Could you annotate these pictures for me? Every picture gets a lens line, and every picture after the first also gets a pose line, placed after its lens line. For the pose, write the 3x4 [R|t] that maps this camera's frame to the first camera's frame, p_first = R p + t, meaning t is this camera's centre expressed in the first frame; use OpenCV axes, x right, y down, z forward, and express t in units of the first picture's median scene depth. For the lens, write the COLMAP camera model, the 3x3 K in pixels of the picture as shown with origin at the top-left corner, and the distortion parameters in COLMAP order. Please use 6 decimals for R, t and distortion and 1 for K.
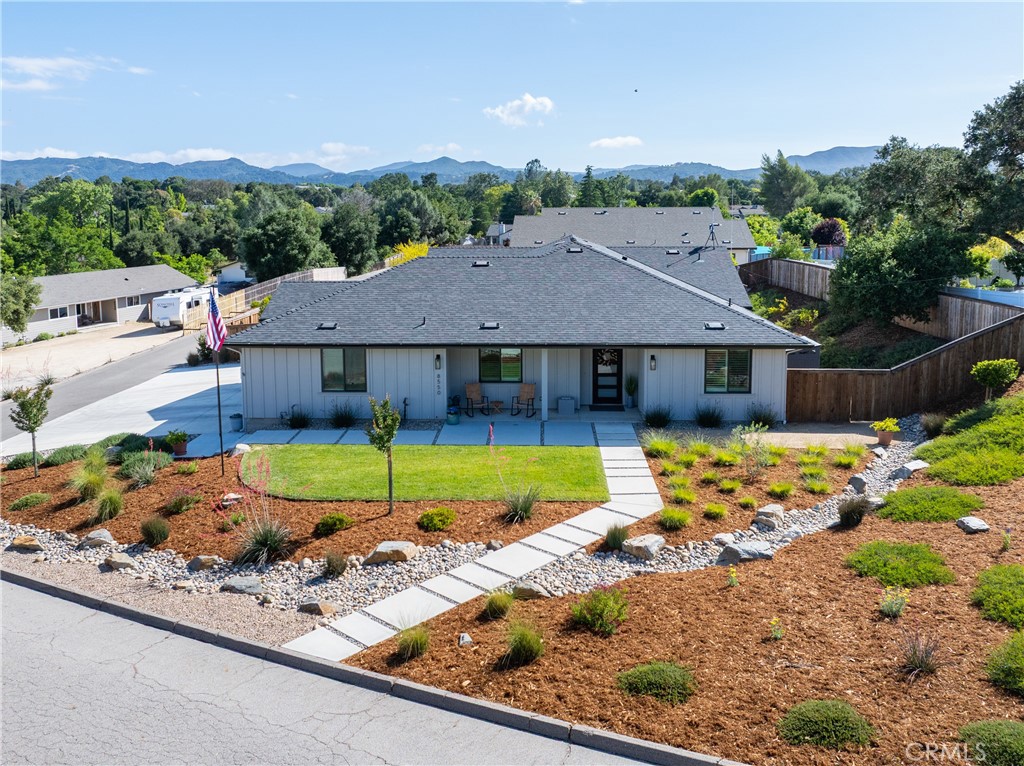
lens RADIAL K [[837.6, 0, 503.3], [0, 837.6, 304.1], [0, 0, 1]] dist [-0.031159, -0.011735]
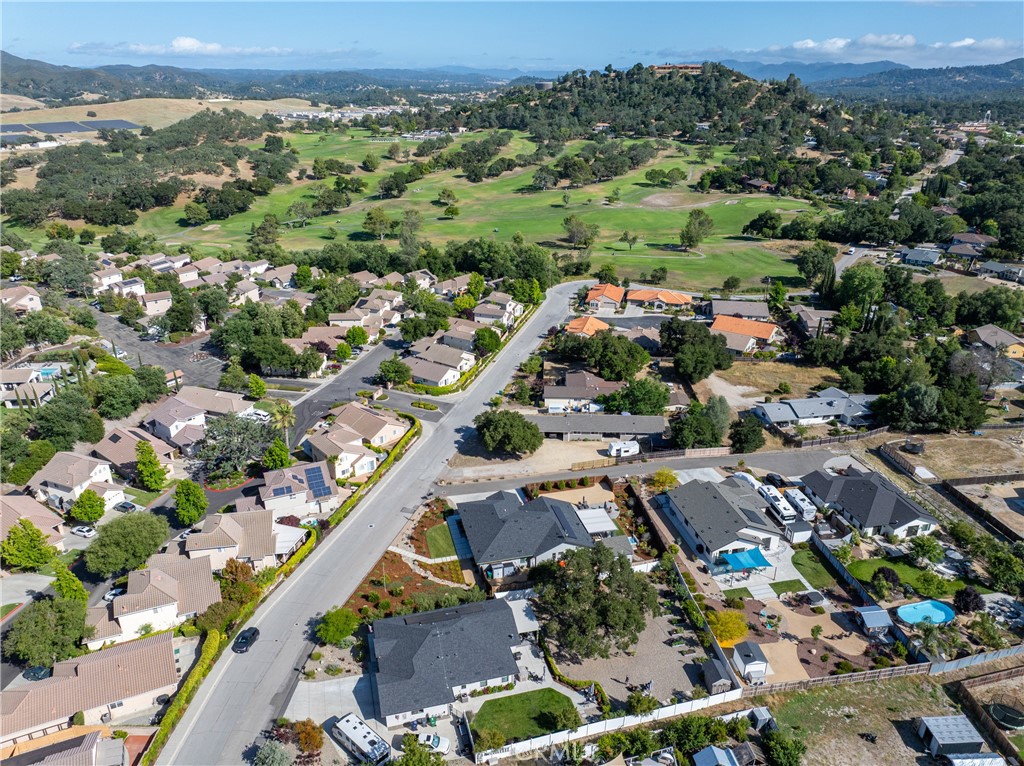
lens RADIAL K [[718.7, 0, 514.6], [0, 718.7, 380.1], [0, 0, 1]] dist [-0.031914, -0.005904]
pose [[0.293993, 0.372948, -0.880044, 4.845544], [-0.111252, 0.927828, 0.356032, -3.239844], [0.949311, -0.006765, 0.314266, -0.229844]]
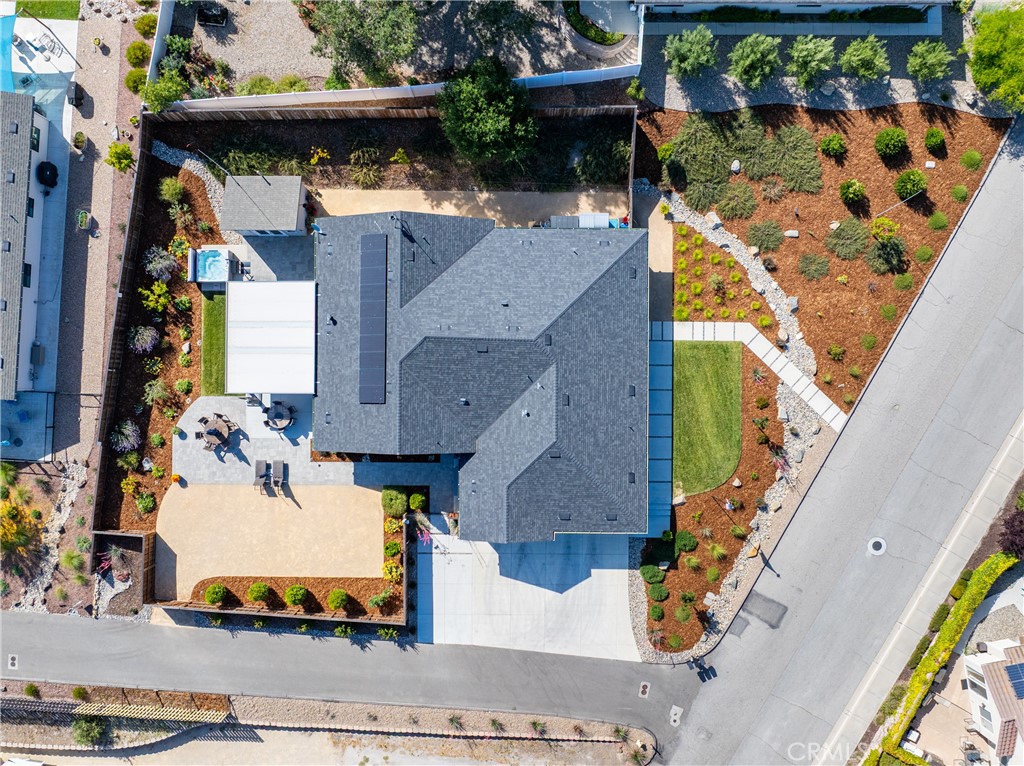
lens RADIAL K [[807.8, 0, 512.0], [0, 807.8, 383.0], [0, 0, 1]] dist [-0.039811, 0.001465]
pose [[-0.039598, -0.999050, 0.018220, -0.026021], [0.114293, 0.013586, 0.993354, -2.308073], [-0.992658, 0.041418, 0.113647, 1.358275]]
